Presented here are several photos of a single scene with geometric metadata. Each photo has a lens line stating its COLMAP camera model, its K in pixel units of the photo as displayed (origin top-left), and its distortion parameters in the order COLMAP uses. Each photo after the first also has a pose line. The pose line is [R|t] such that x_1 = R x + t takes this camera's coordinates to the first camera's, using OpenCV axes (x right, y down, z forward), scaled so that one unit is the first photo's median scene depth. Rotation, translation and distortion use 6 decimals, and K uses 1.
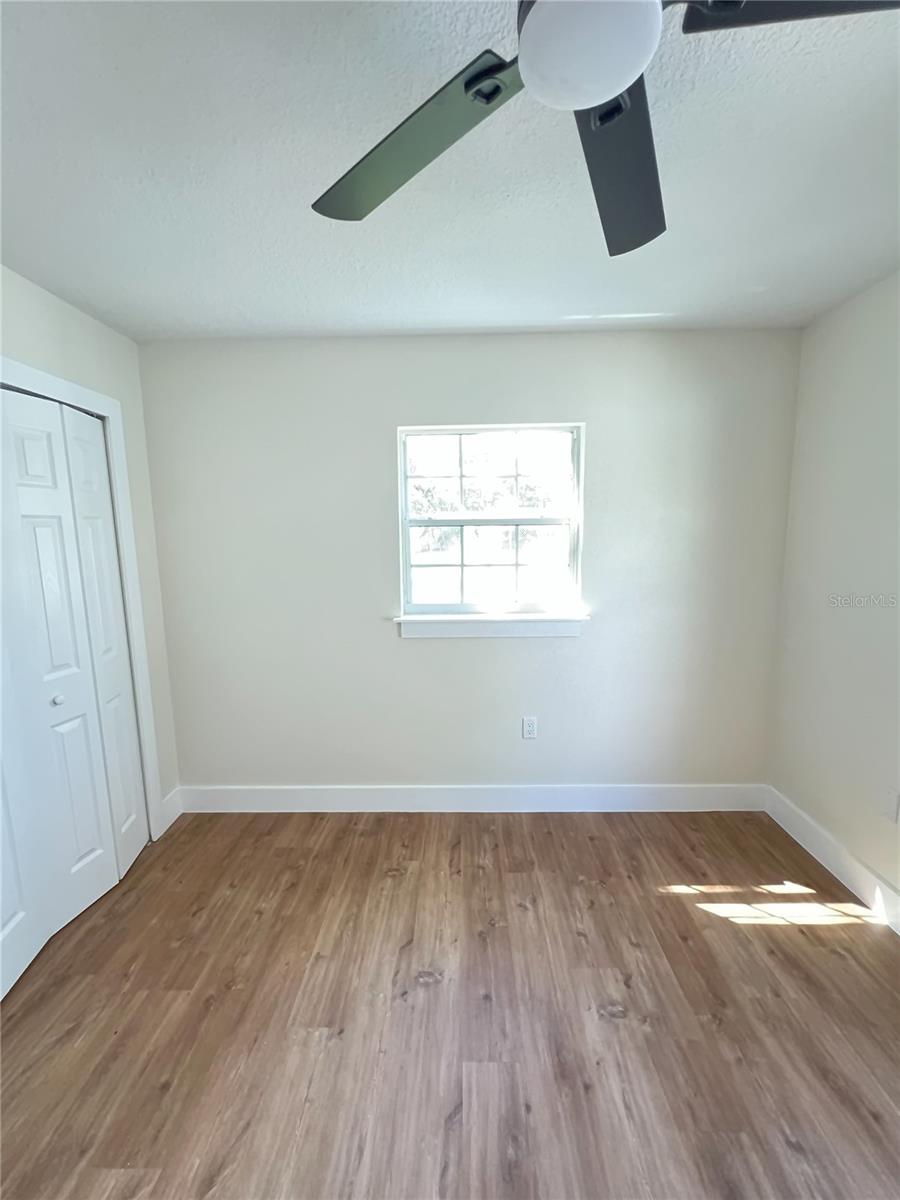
lens RADIAL K [[491.1, 0, 450.0], [0, 491.1, 600.0], [0, 0, 1]] dist [0.000338, 0.000047]
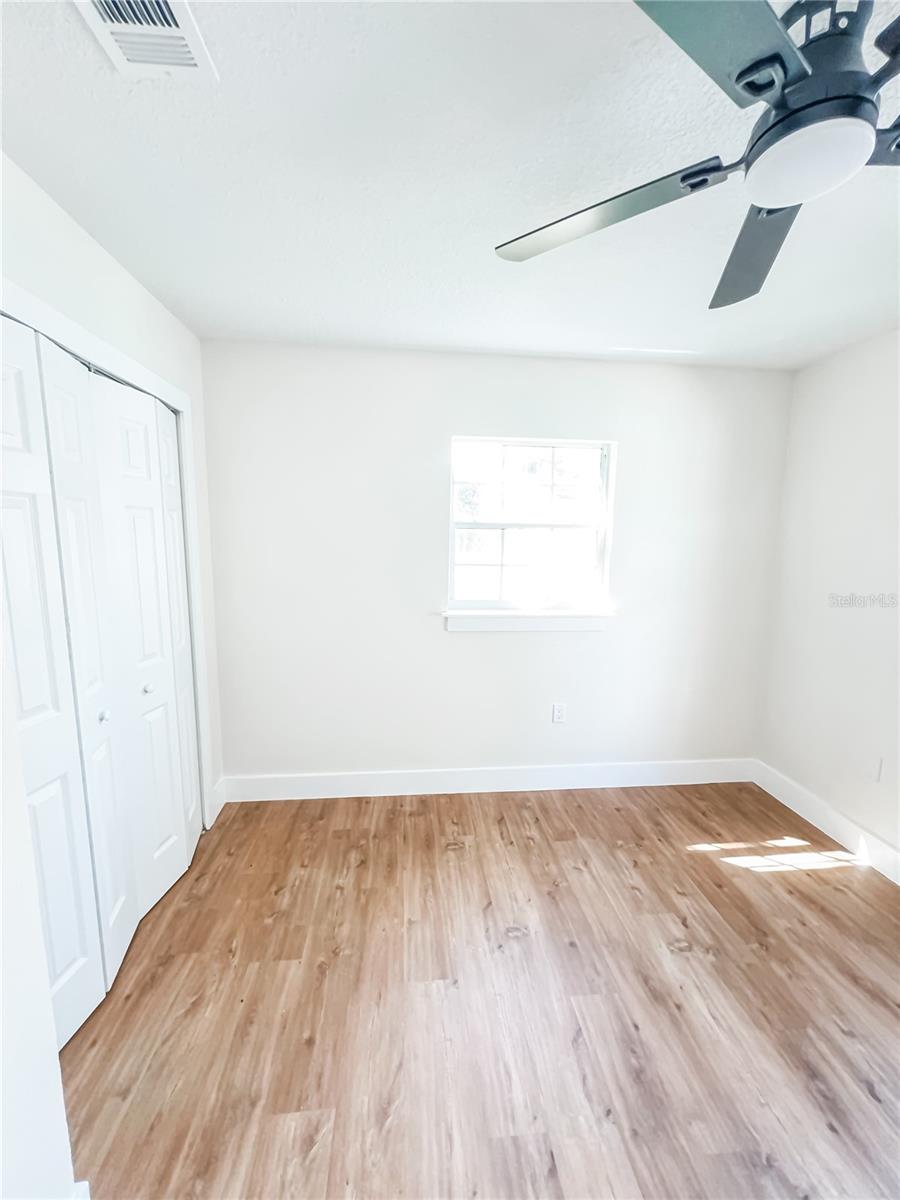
lens RADIAL K [[477.9, 0, 450.0], [0, 477.9, 600.0], [0, 0, 1]] dist [-0.000291, 0.000111]
pose [[0.992799, 0.011998, 0.119193, -0.300896], [-0.011600, 0.999925, -0.004030, 0.017904], [-0.119232, 0.002618, 0.992863, -0.056768]]
